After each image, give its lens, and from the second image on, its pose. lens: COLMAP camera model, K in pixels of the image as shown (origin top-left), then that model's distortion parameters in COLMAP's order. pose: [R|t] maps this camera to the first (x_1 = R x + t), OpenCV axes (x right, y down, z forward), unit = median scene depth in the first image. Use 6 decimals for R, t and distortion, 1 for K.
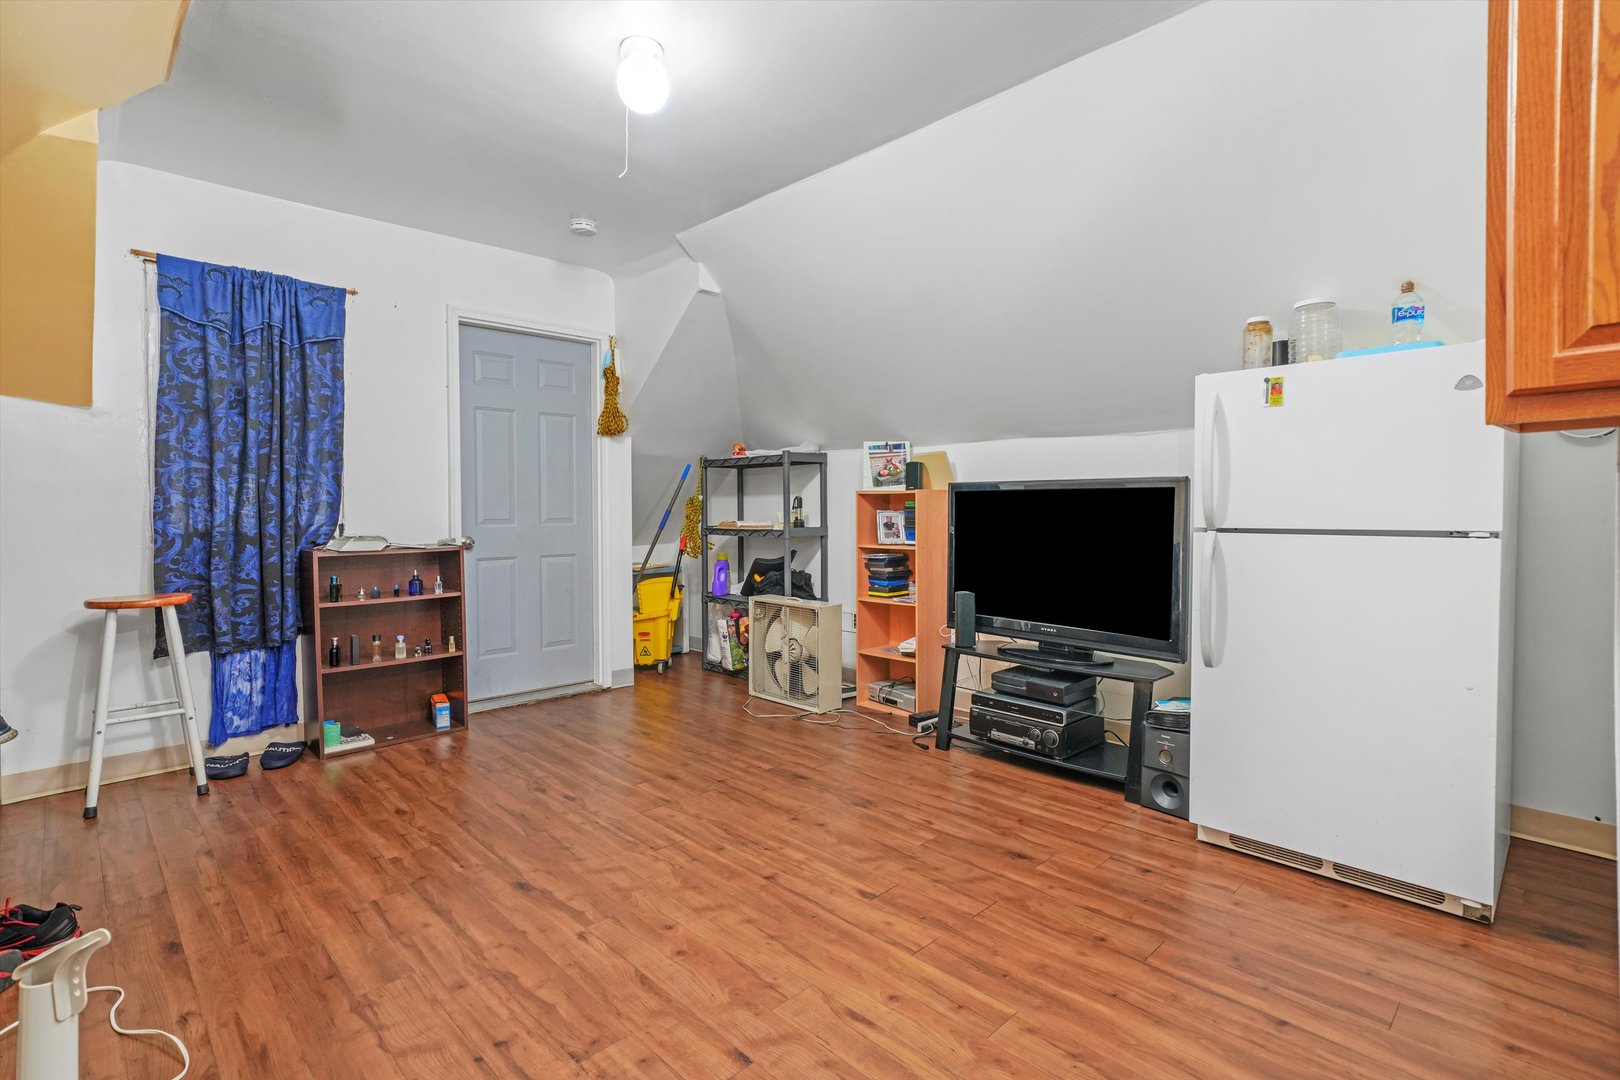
lens RADIAL K [[746.4, 0, 788.2], [0, 746.4, 526.4], [0, 0, 1]] dist [0.008696, 0.000644]
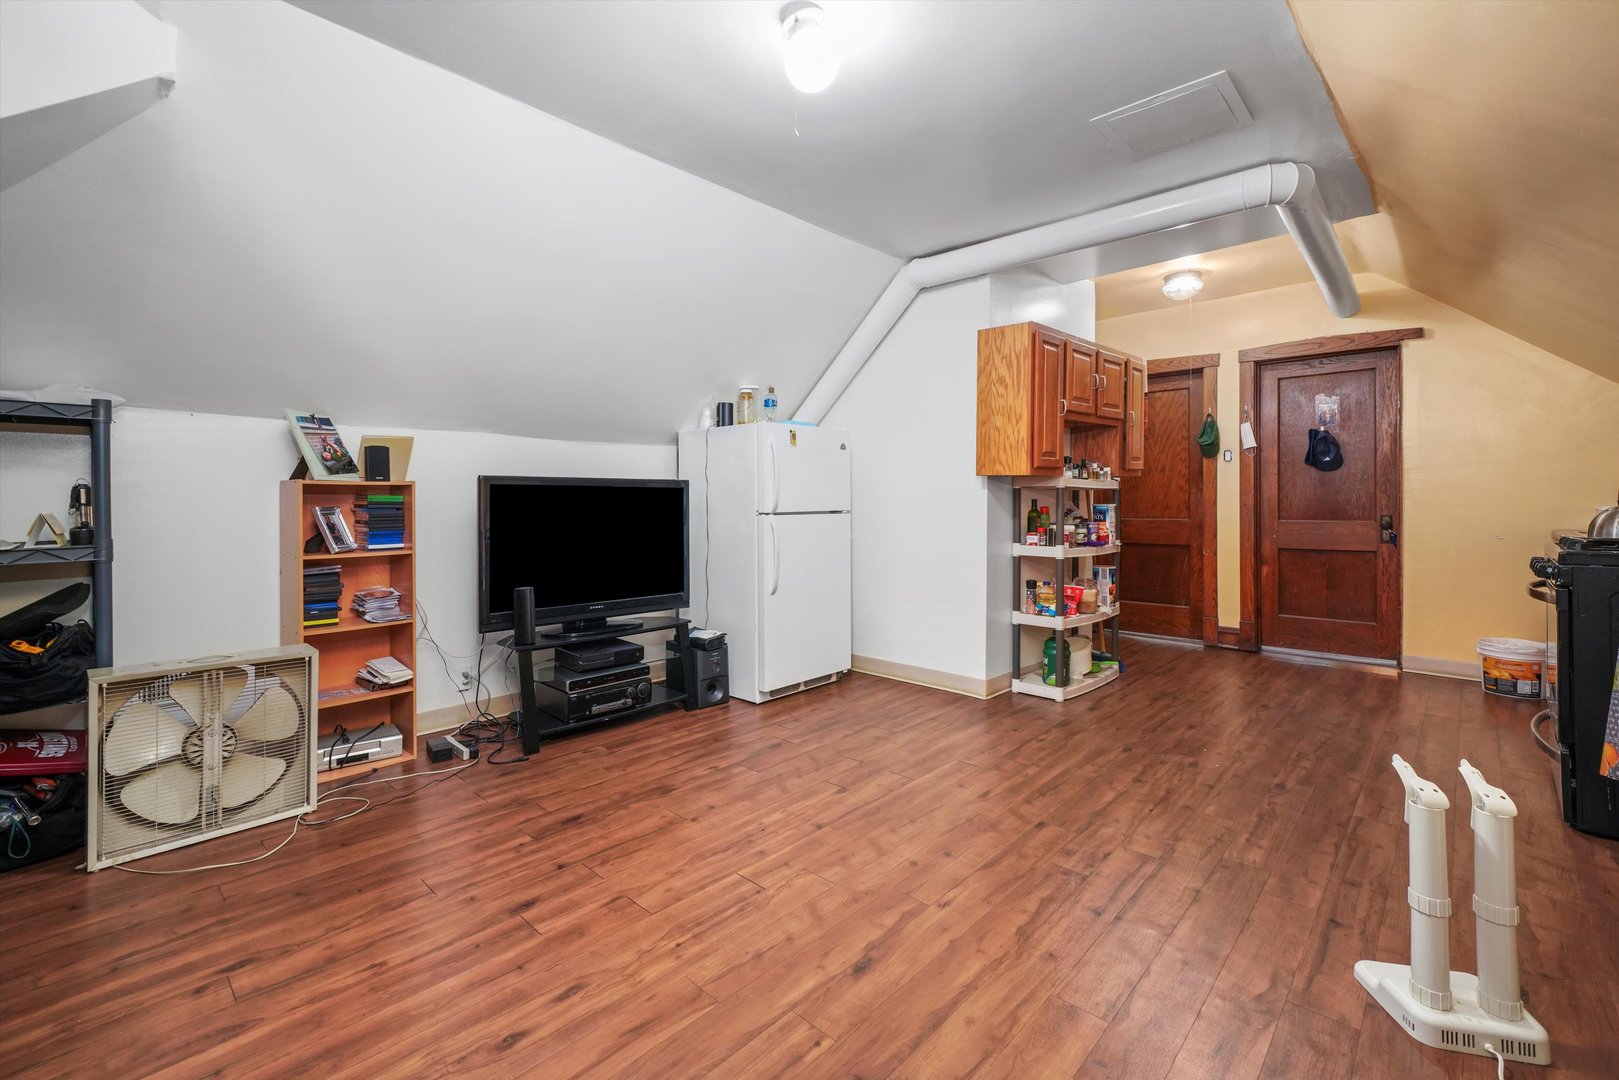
lens RADIAL K [[701.4, 0, 786.5], [0, 701.4, 506.6], [0, 0, 1]] dist [0.001061, -0.000392]
pose [[-0.023863, -0.007276, 0.999689, -0.972932], [0.032437, 0.999441, 0.008048, -0.021783], [-0.999189, 0.032619, -0.023613, 0.953041]]
